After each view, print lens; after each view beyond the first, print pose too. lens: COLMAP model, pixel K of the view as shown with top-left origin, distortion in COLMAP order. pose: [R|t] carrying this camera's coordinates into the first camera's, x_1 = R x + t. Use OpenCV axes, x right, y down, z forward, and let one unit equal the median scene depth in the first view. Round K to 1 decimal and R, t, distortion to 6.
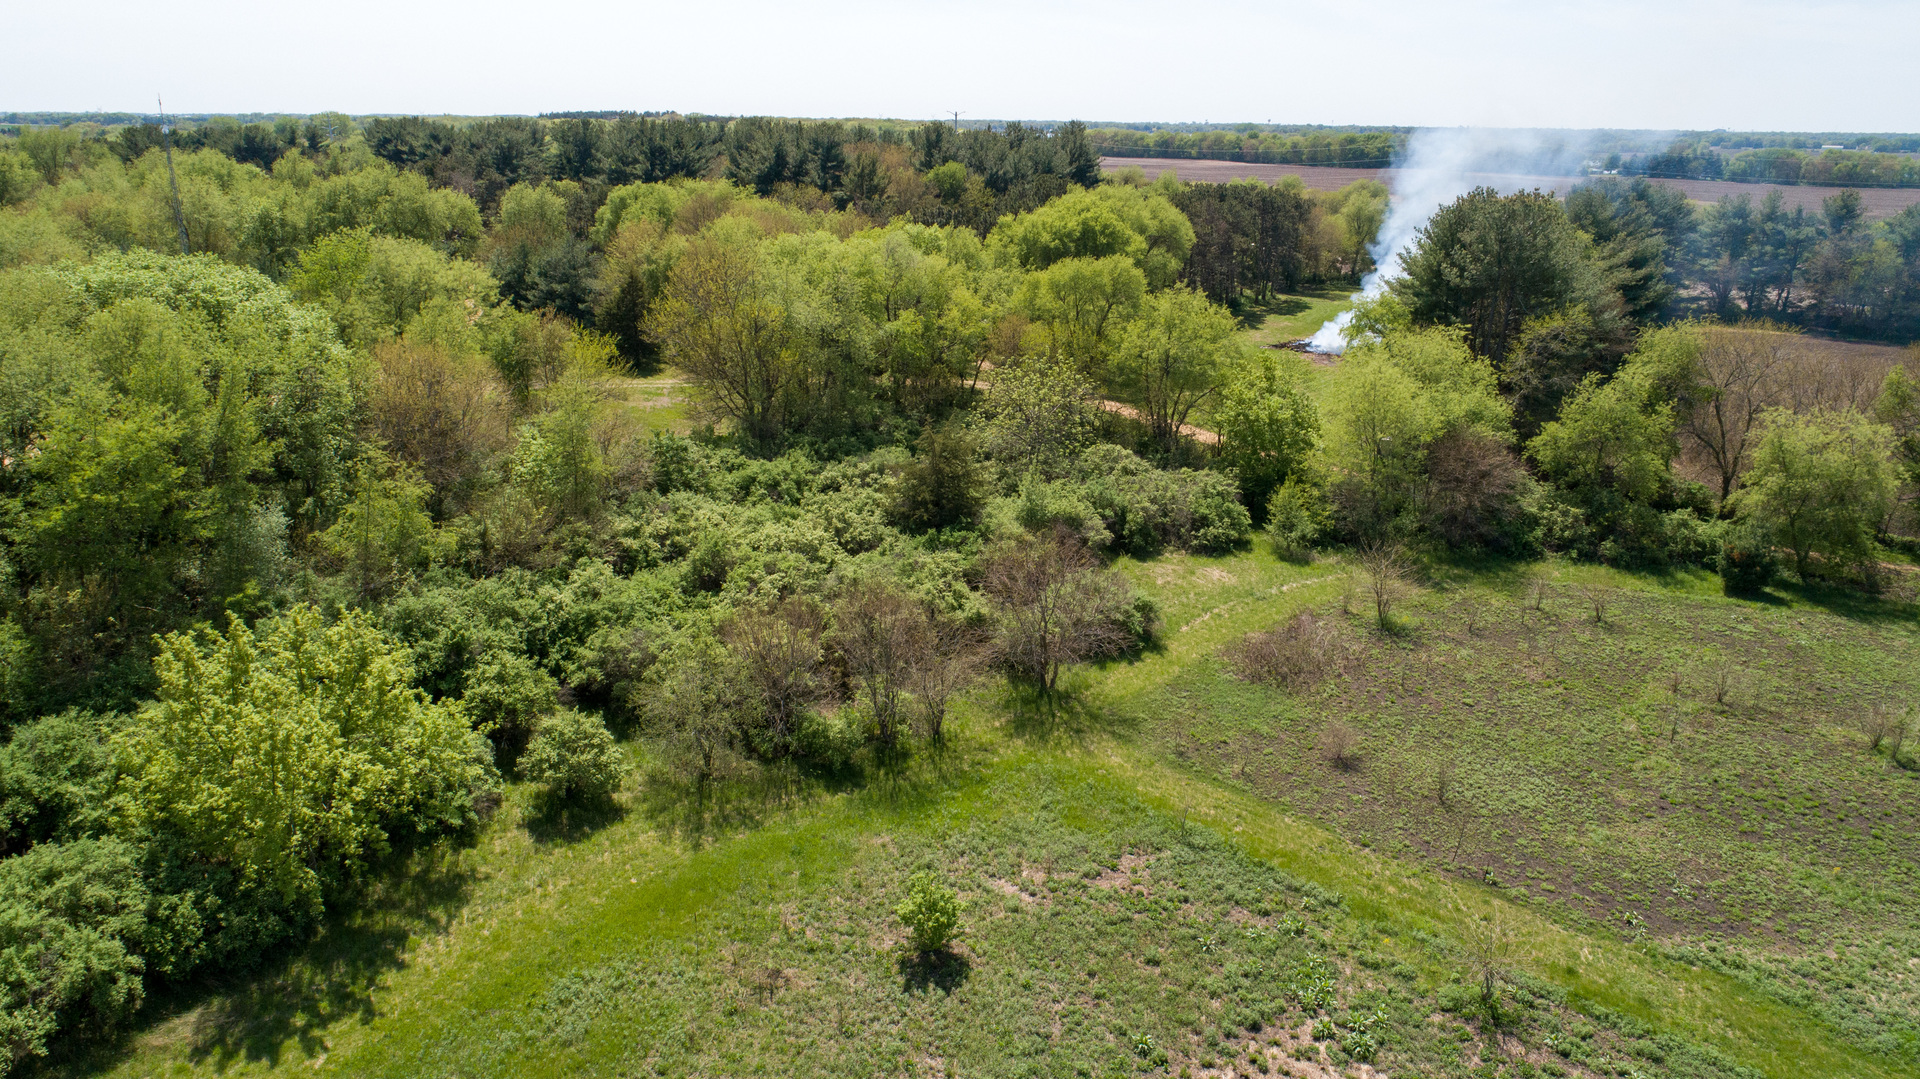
lens RADIAL K [[1286.5, 0, 953.8], [0, 1286.5, 543.5], [0, 0, 1]] dist [-0.019078, 0.009569]
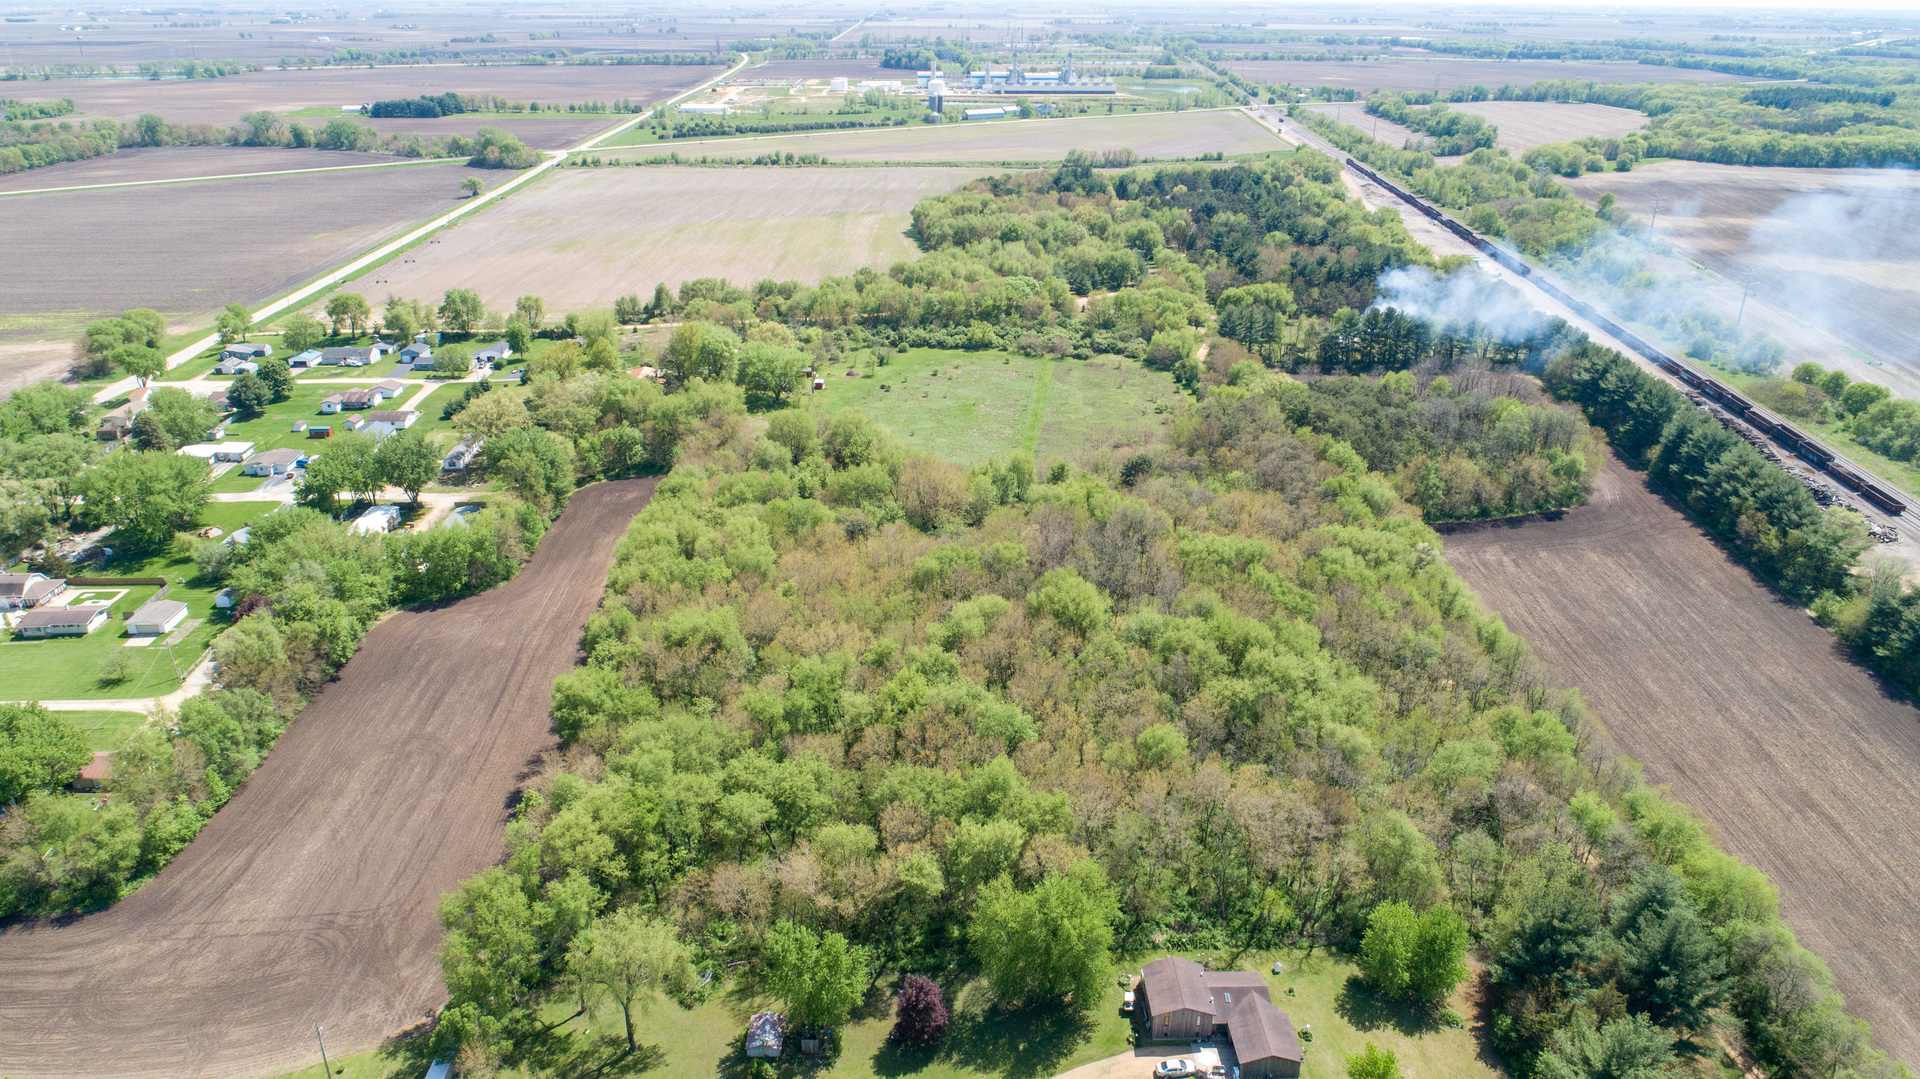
lens RADIAL K [[1286.5, 0, 956.5], [0, 1286.5, 533.9], [0, 0, 1]] dist [-0.019078, 0.009569]
pose [[0.546972, 0.317989, -0.774406, 4.460591], [-0.260046, 0.943826, 0.203884, -0.216555], [0.795737, 0.089862, 0.598938, -2.965574]]
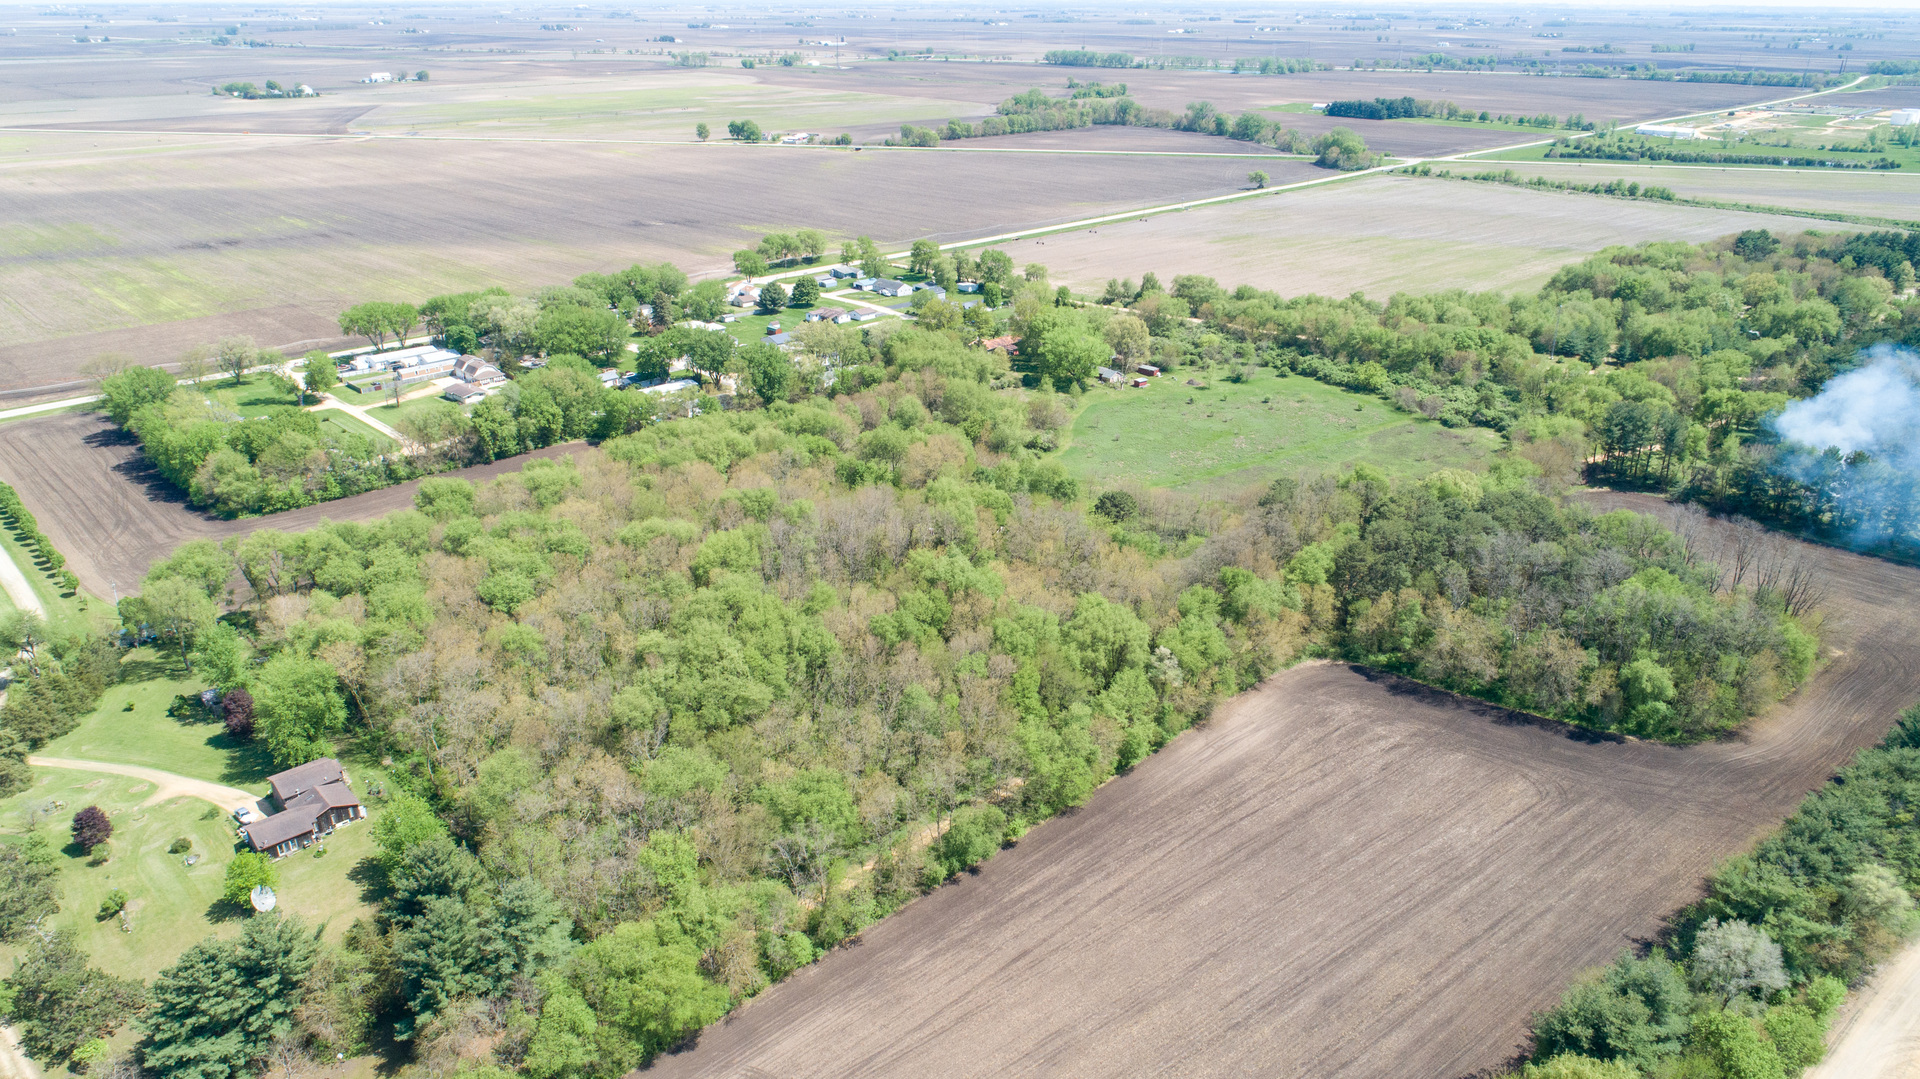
lens RADIAL K [[1286.5, 0, 958.1], [0, 1286.5, 542.5], [0, 0, 1]] dist [-0.019078, 0.009569]
pose [[-0.253031, 0.368778, -0.894415, 5.076253], [-0.308446, 0.845504, 0.435871, -1.099797], [0.916971, 0.386168, -0.100190, -0.231354]]
